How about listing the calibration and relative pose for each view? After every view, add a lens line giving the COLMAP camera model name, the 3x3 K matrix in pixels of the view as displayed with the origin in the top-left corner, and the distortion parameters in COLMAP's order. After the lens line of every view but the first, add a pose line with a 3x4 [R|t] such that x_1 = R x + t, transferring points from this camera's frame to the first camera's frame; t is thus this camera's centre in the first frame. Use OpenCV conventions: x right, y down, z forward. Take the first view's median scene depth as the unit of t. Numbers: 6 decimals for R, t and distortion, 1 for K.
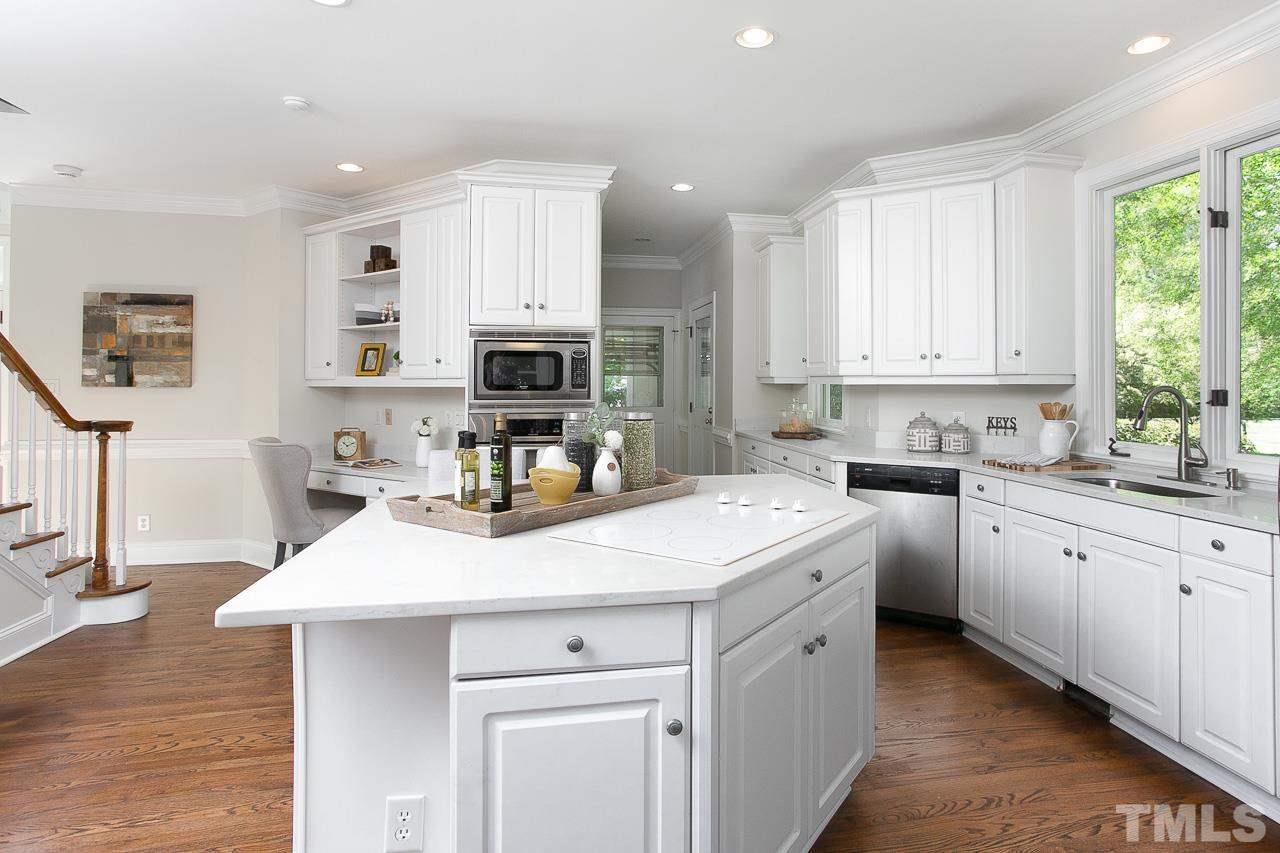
lens RADIAL K [[671.2, 0, 690.3], [0, 671.2, 382.0], [0, 0, 1]] dist [-0.023637, 0.009687]
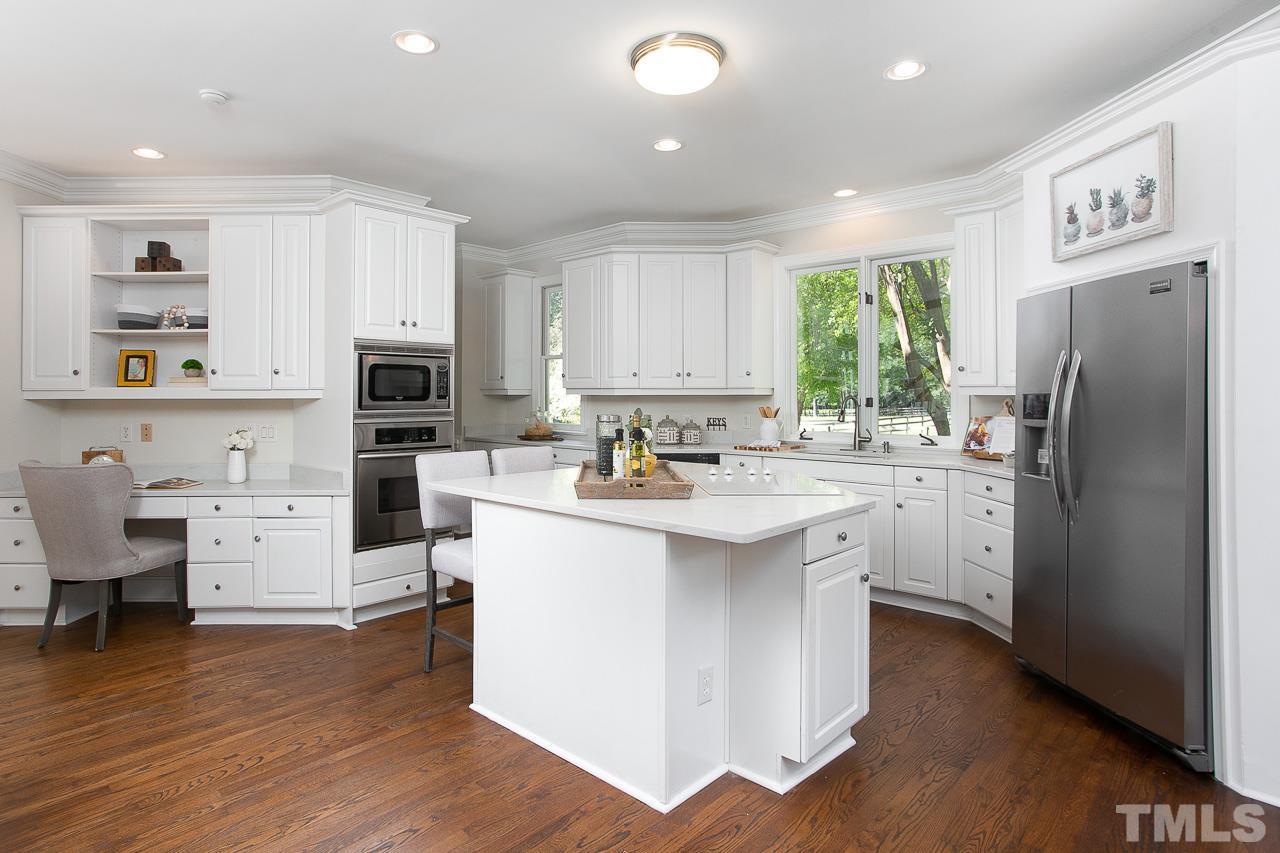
lens RADIAL K [[671.2, 0, 565.2], [0, 671.2, 388.5], [0, 0, 1]] dist [-0.023637, 0.009687]
pose [[0.856172, 0.002880, 0.516683, -0.567997], [0.001225, 0.999970, -0.007604, 0.000851], [-0.516689, 0.007143, 0.856143, -0.059388]]
